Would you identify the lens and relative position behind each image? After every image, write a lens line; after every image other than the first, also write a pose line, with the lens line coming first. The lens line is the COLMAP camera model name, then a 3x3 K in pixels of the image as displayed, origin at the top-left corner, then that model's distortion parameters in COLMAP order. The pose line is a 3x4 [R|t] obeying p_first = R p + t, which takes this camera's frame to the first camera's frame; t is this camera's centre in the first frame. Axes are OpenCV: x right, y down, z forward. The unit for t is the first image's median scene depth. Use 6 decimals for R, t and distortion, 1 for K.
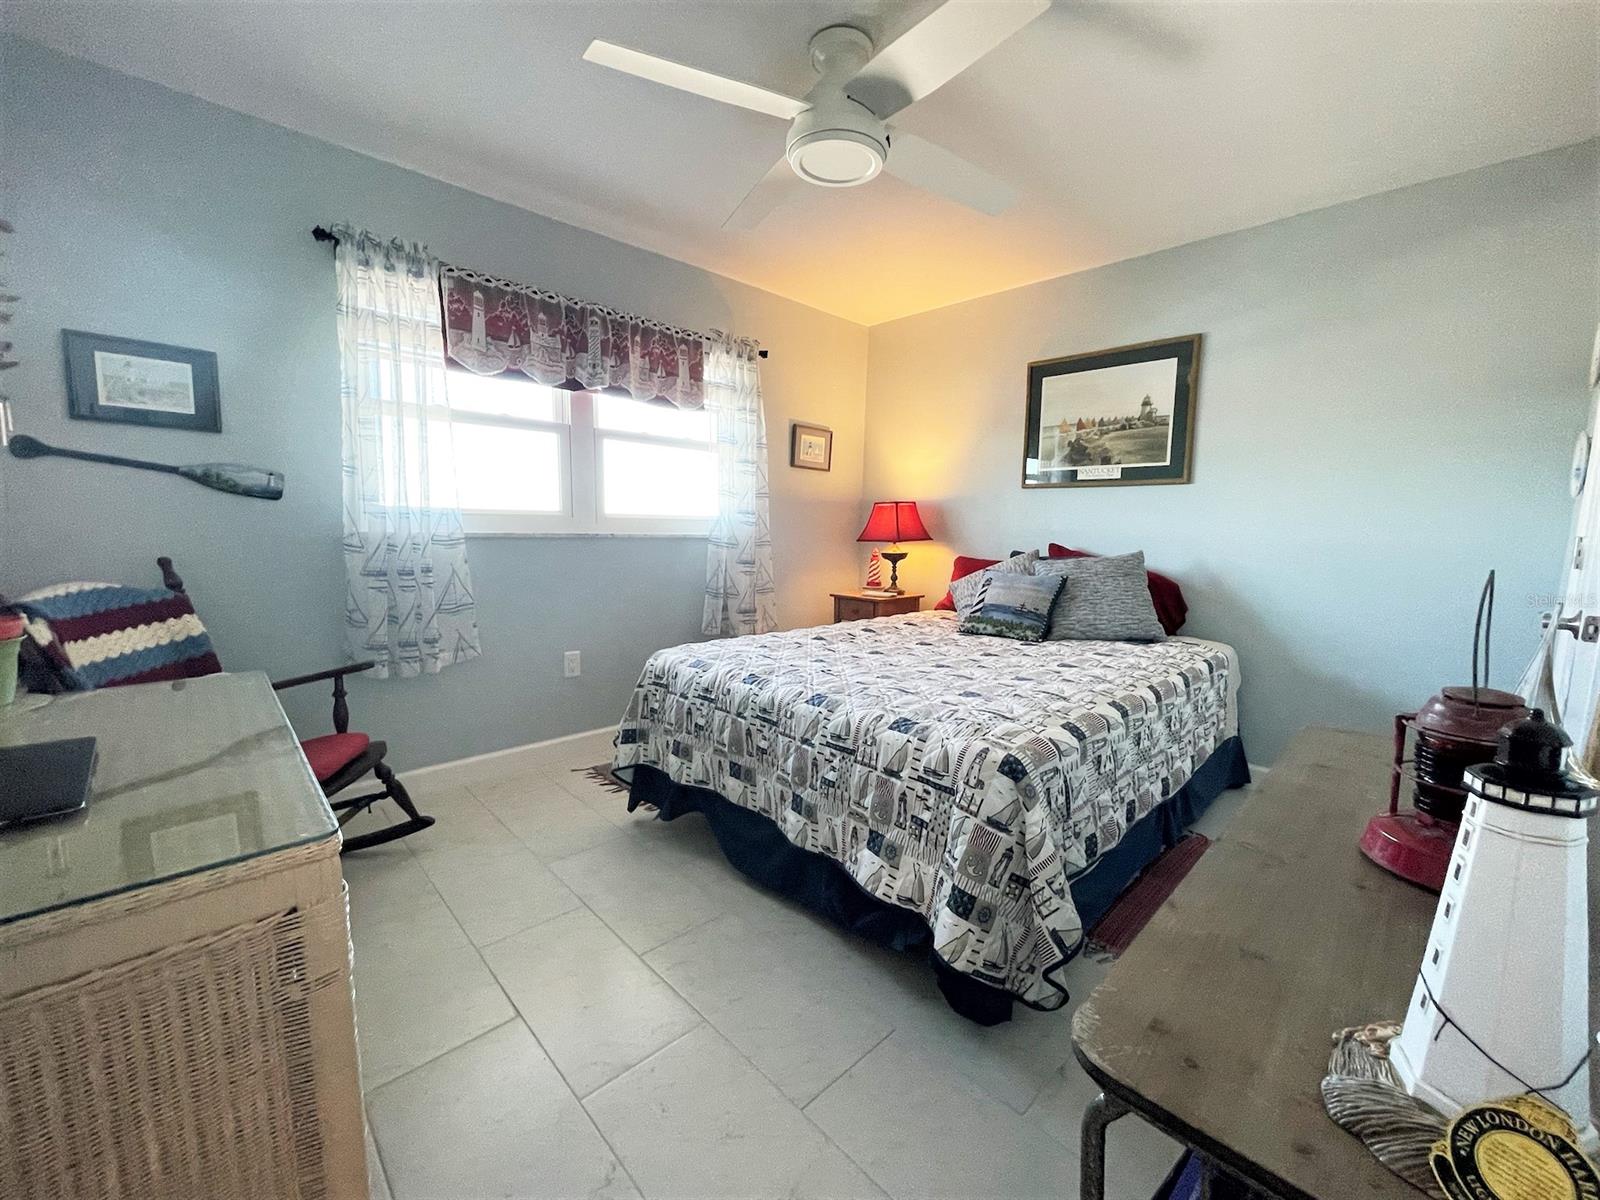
lens RADIAL K [[651.5, 0, 798.1], [0, 651.5, 598.9], [0, 0, 1]] dist [-0.015158, 0.000028]
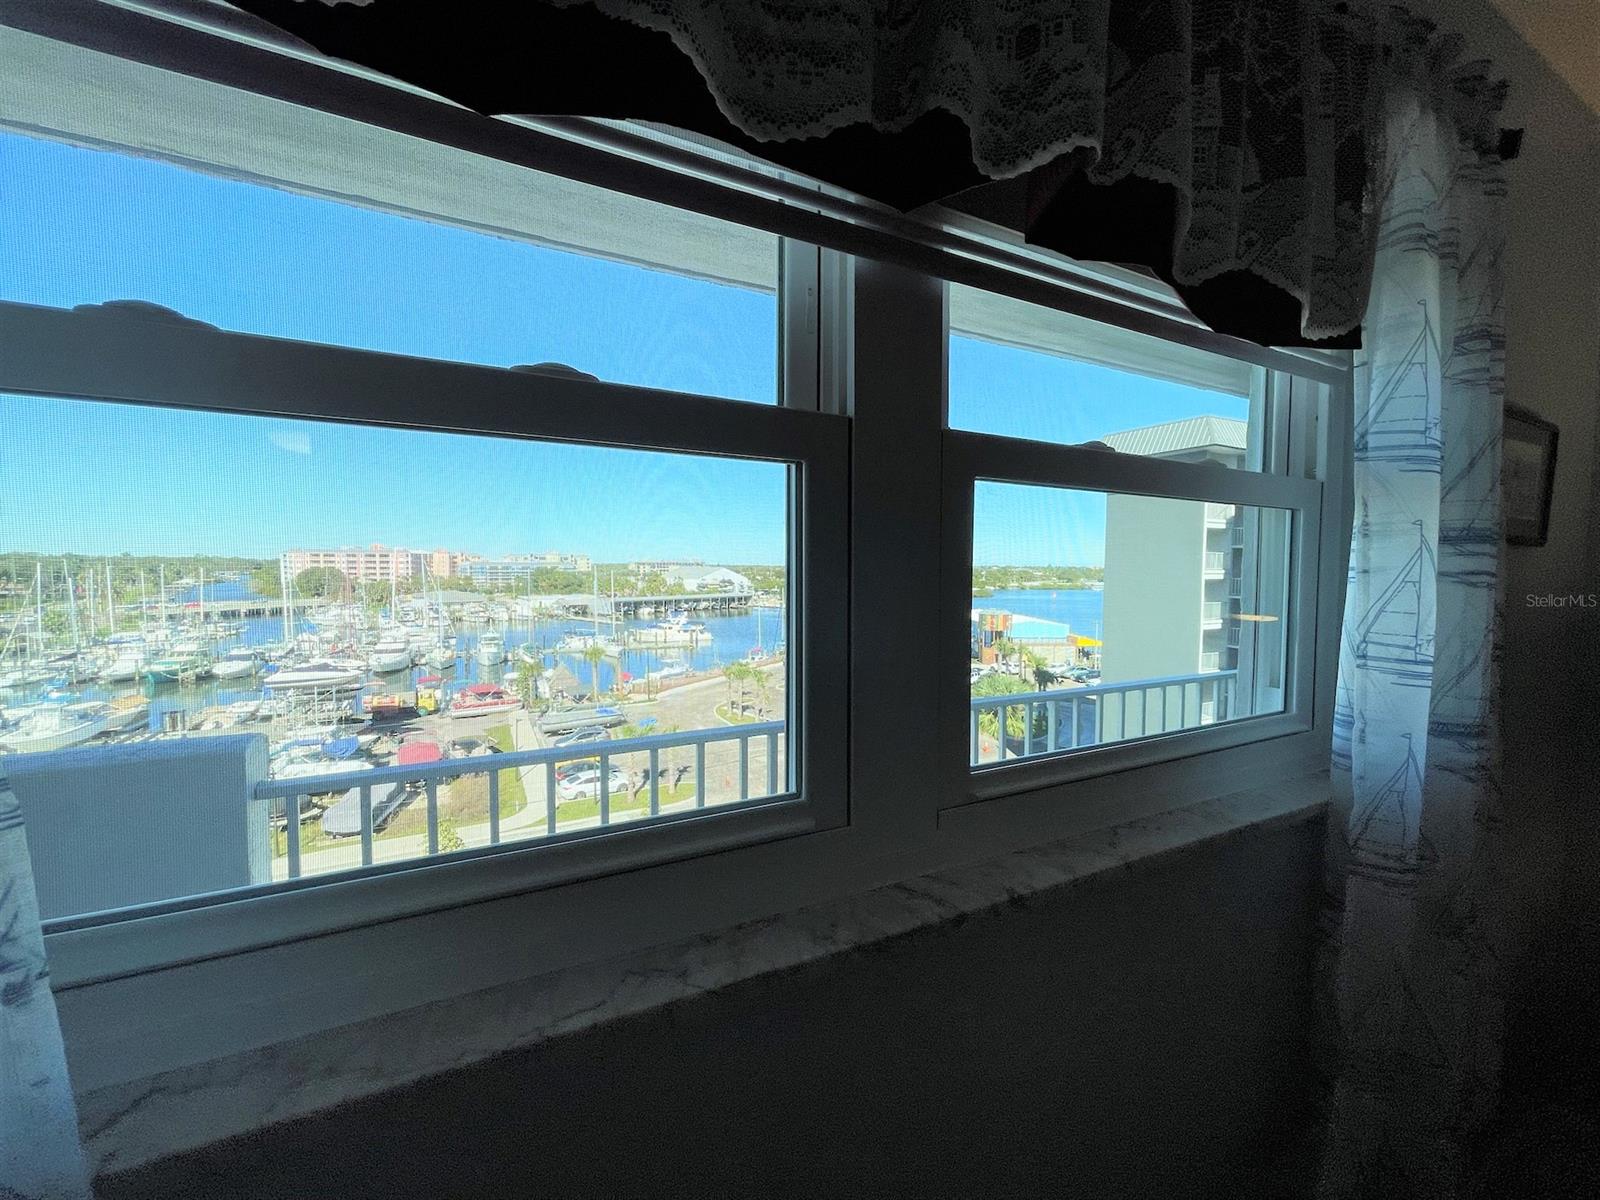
lens RADIAL K [[651.5, 0, 793.9], [0, 651.5, 599.5], [0, 0, 1]] dist [-0.015158, 0.000028]
pose [[0.968616, -0.006898, -0.248466, -0.319847], [-0.010410, 0.997612, -0.068279, -0.198974], [0.248343, 0.068723, 0.966231, 0.809111]]
